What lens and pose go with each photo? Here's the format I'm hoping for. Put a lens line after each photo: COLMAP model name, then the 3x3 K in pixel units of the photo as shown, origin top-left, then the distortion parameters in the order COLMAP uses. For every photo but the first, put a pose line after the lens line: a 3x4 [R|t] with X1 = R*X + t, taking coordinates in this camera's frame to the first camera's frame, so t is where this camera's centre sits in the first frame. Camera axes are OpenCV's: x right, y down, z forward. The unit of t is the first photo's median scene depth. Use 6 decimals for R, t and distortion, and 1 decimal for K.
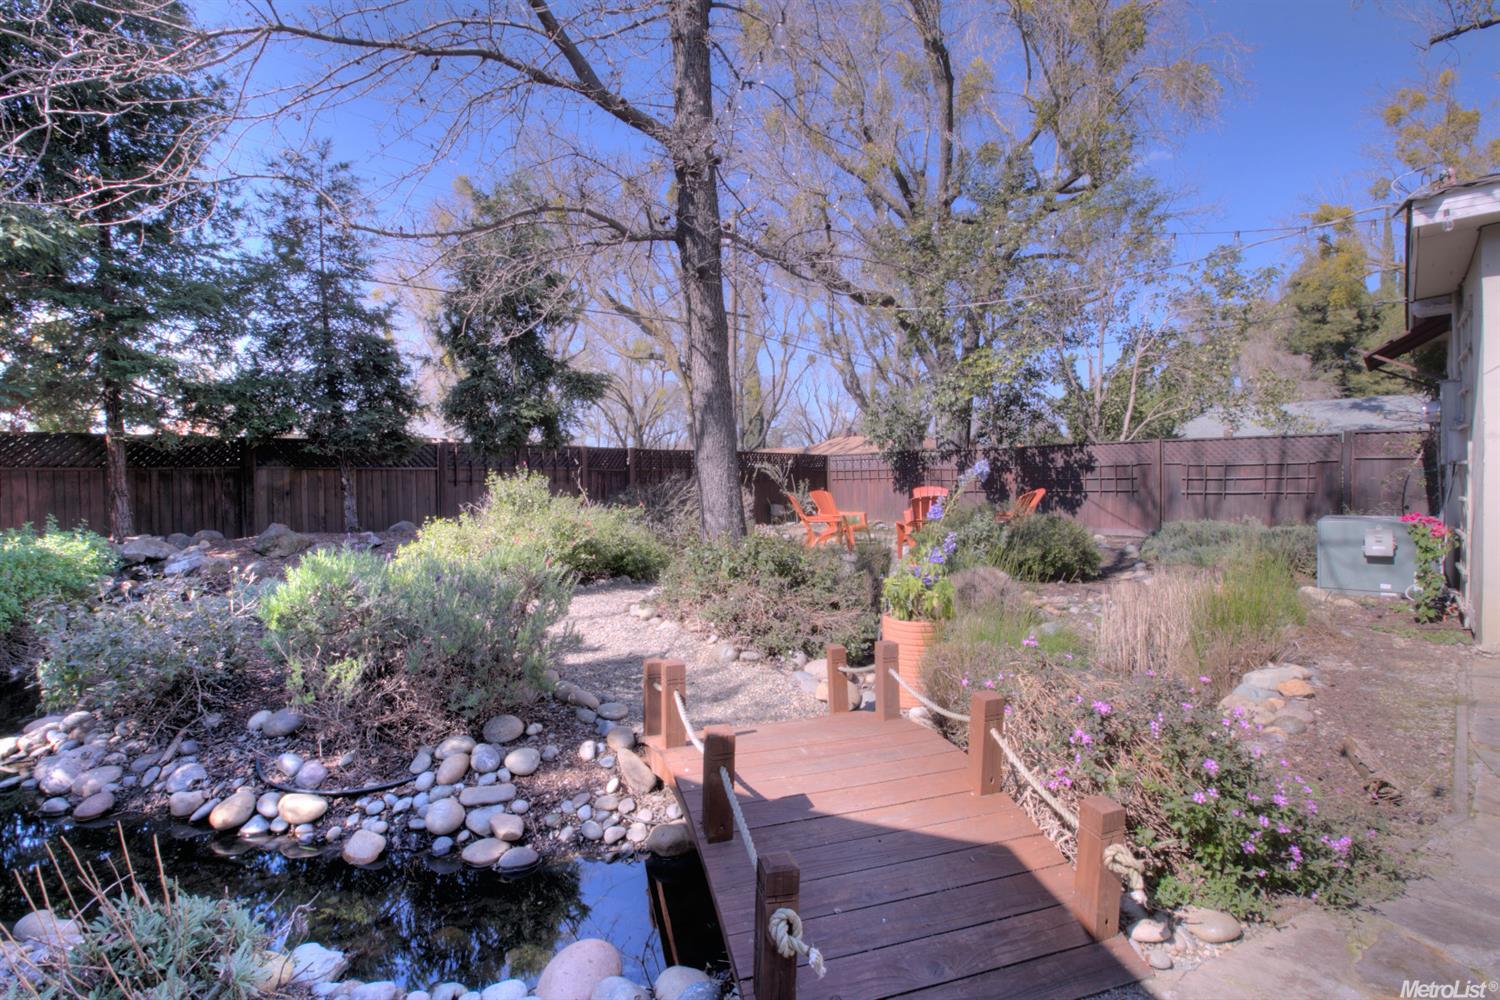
lens RADIAL K [[692.8, 0, 743.6], [0, 692.8, 497.2], [0, 0, 1]] dist [-0.053358, 0.022590]
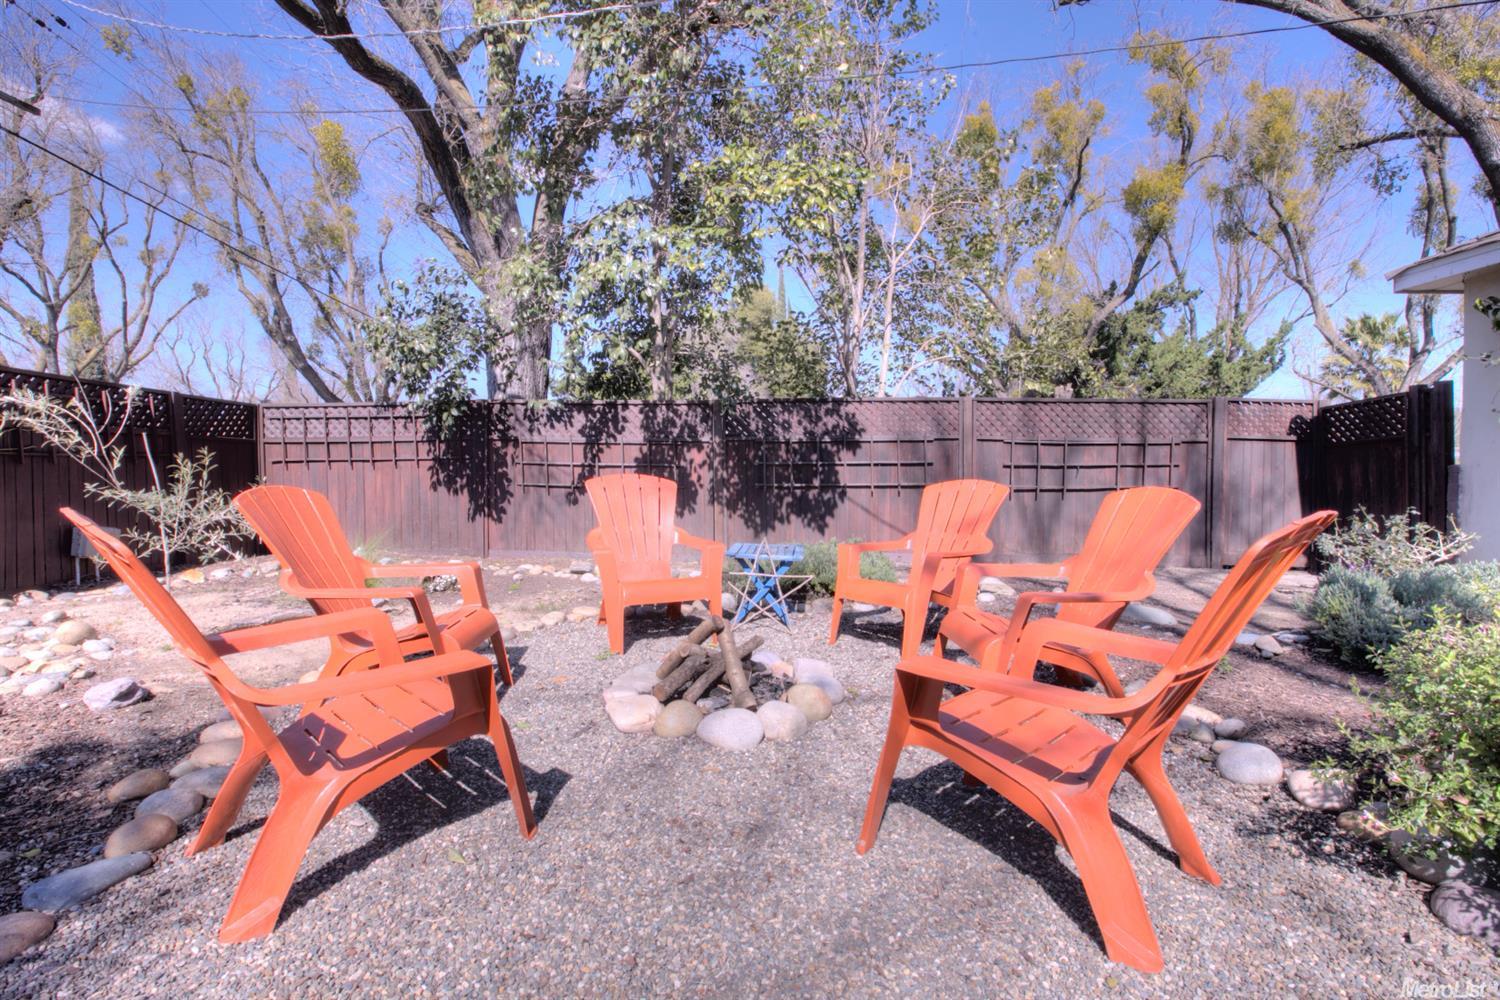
lens RADIAL K [[692.8, 0, 743.6], [0, 692.8, 497.2], [0, 0, 1]] dist [-0.053358, 0.022590]
pose [[0.712787, -0.011600, 0.701285, 0.047656], [0.008873, 0.999932, 0.007520, -0.004160], [-0.701324, 0.000862, 0.712842, 0.578980]]
